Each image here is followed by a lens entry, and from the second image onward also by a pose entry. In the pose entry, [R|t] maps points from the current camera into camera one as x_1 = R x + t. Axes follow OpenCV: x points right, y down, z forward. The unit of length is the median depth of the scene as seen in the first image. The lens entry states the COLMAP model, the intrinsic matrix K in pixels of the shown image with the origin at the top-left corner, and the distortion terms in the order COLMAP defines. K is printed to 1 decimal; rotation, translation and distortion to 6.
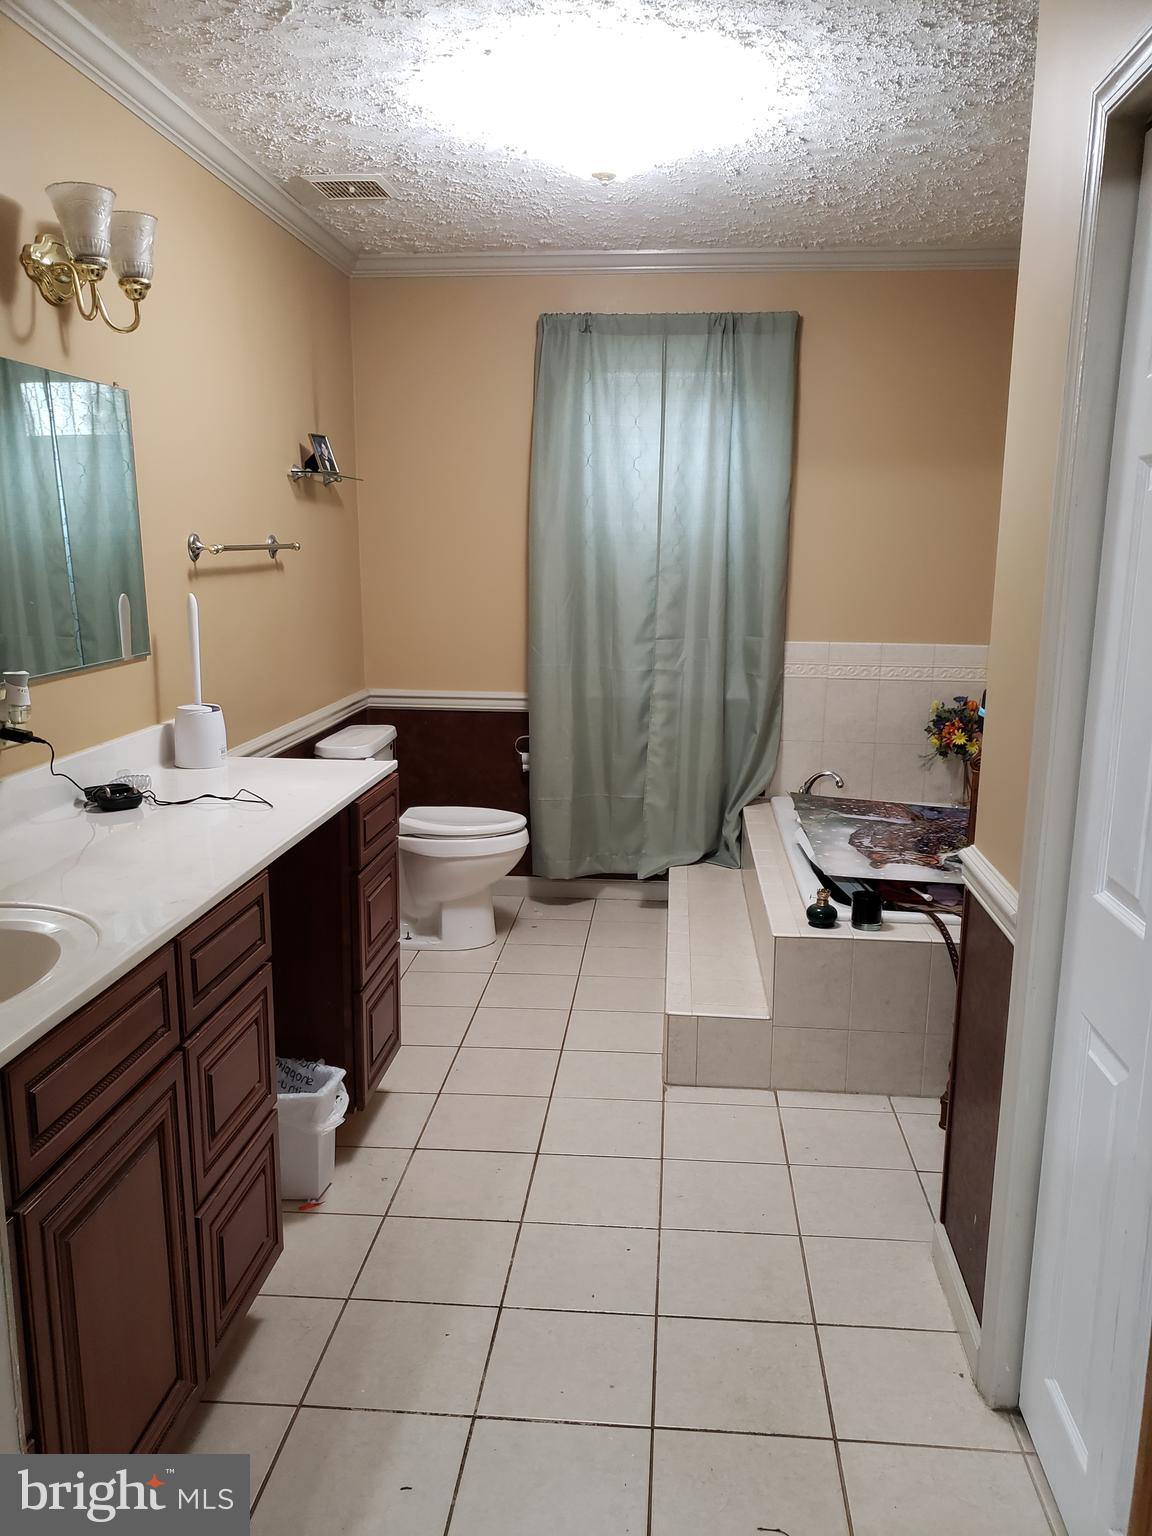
lens RADIAL K [[1177.9, 0, 573.1], [0, 1177.9, 797.2], [0, 0, 1]] dist [0.121317, -0.240420]
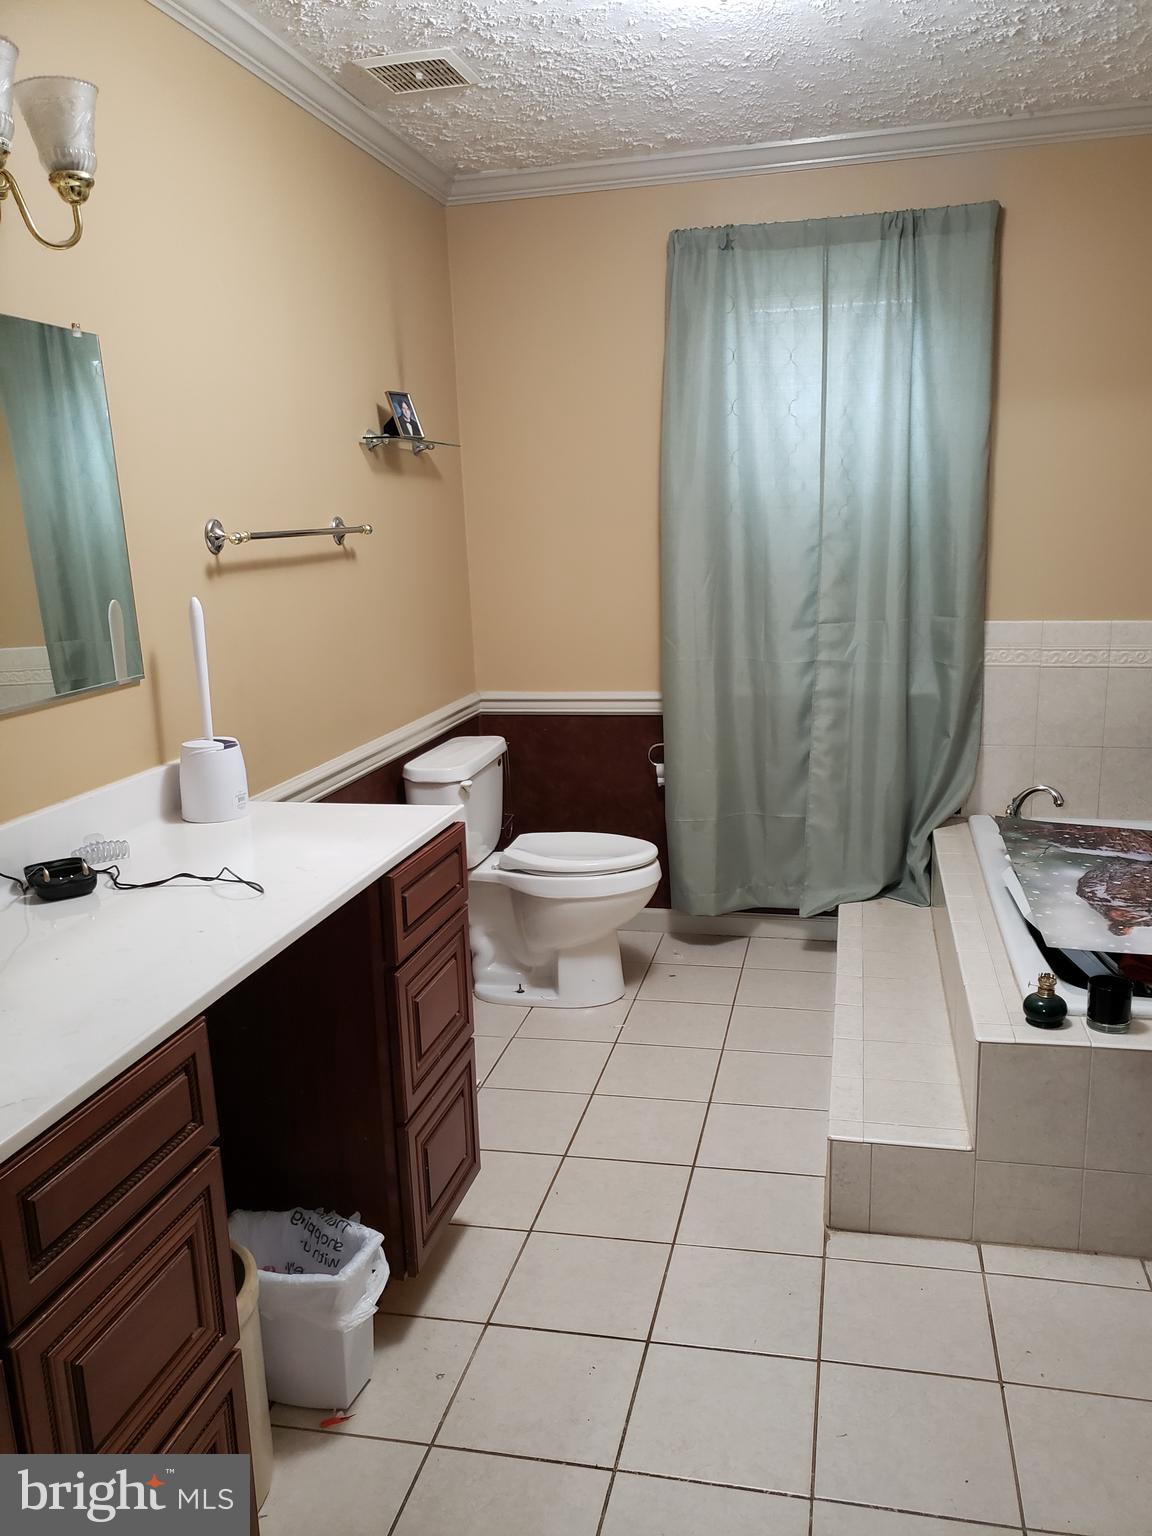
lens RADIAL K [[1184.4, 0, 594.3], [0, 1184.4, 789.7], [0, 0, 1]] dist [0.015634, 0.008498]
pose [[0.990755, -0.010301, -0.135271, 0.035606], [0.012761, 0.999768, 0.017330, -0.049571], [0.135061, -0.018896, 0.990657, 0.238672]]
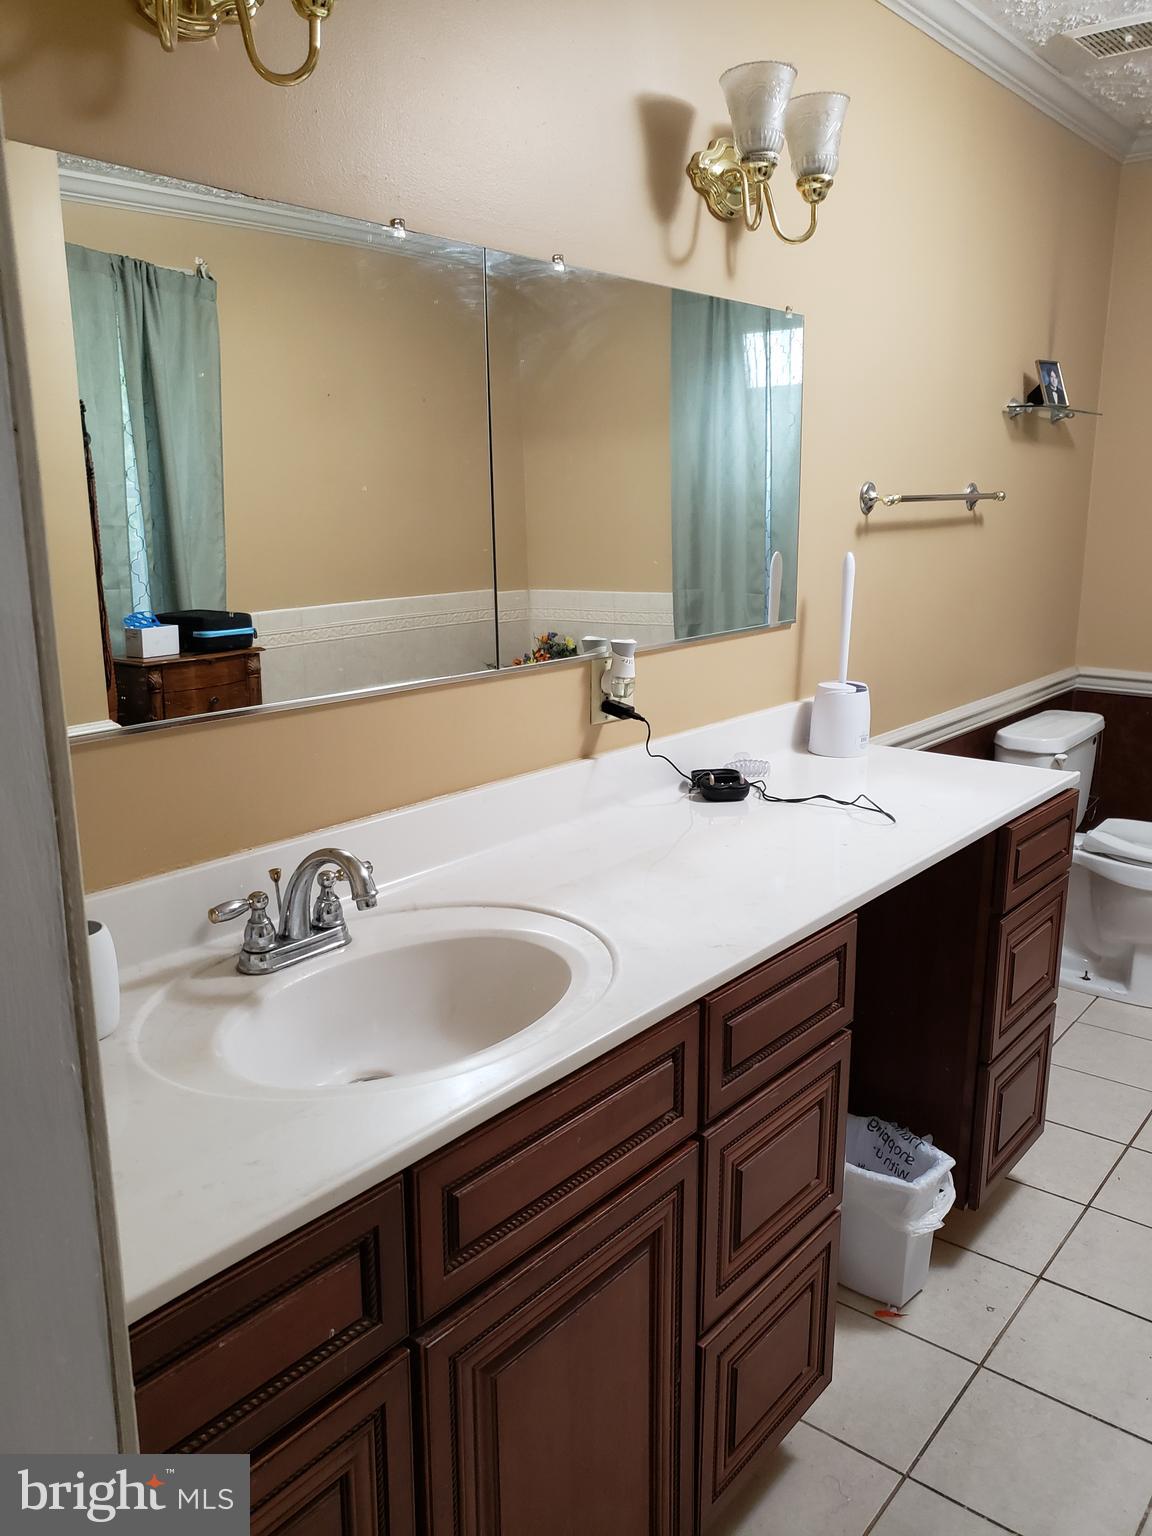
lens RADIAL K [[1181.7, 0, 576.5], [0, 1181.7, 773.7], [0, 0, 1]] dist [0.005710, 0.007653]
pose [[0.826834, 0.118605, -0.549798, 0.001930], [-0.108337, 0.992793, 0.051243, -0.031700], [0.551913, 0.017194, 0.833724, 0.168799]]
